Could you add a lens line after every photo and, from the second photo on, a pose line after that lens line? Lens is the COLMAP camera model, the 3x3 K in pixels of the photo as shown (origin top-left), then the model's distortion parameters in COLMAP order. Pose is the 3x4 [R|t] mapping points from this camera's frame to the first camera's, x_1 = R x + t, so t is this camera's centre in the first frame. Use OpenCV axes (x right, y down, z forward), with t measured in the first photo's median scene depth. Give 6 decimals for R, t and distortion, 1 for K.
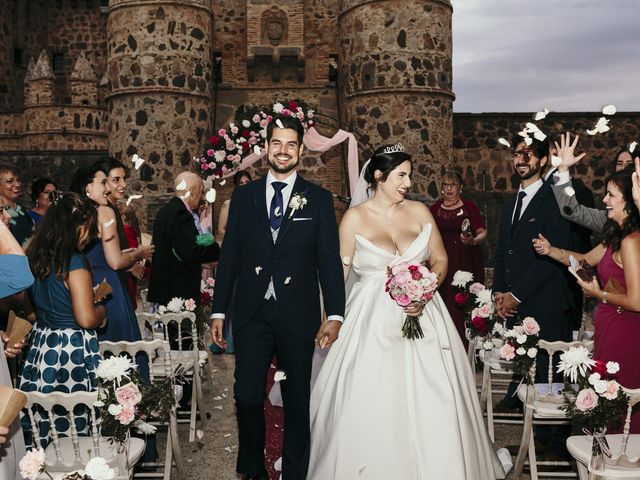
lens RADIAL K [[1374.0, 0, 320.0], [0, 1374.0, 240.0], [0, 0, 1]] dist [-0.016311, -0.500964]
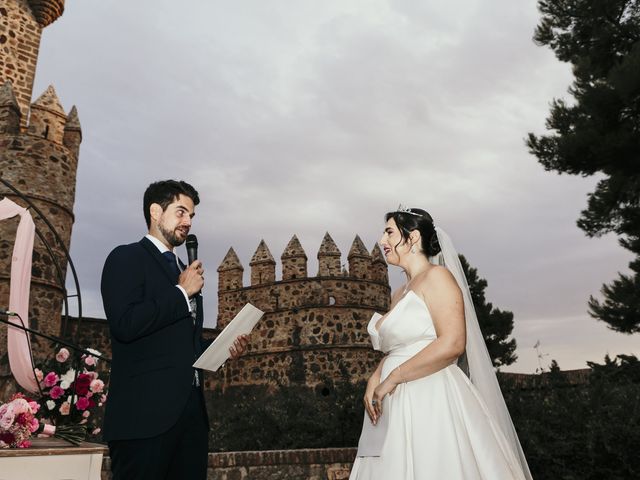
lens RADIAL K [[544.6, 0, 320.0], [0, 544.6, 240.0], [0, 0, 1]] dist [0.006702, 0.001273]
pose [[0.791891, 0.181688, 0.583008, -0.004346], [0.028657, 0.942605, -0.332677, 0.006791], [-0.609990, 0.280151, 0.741234, 0.545388]]
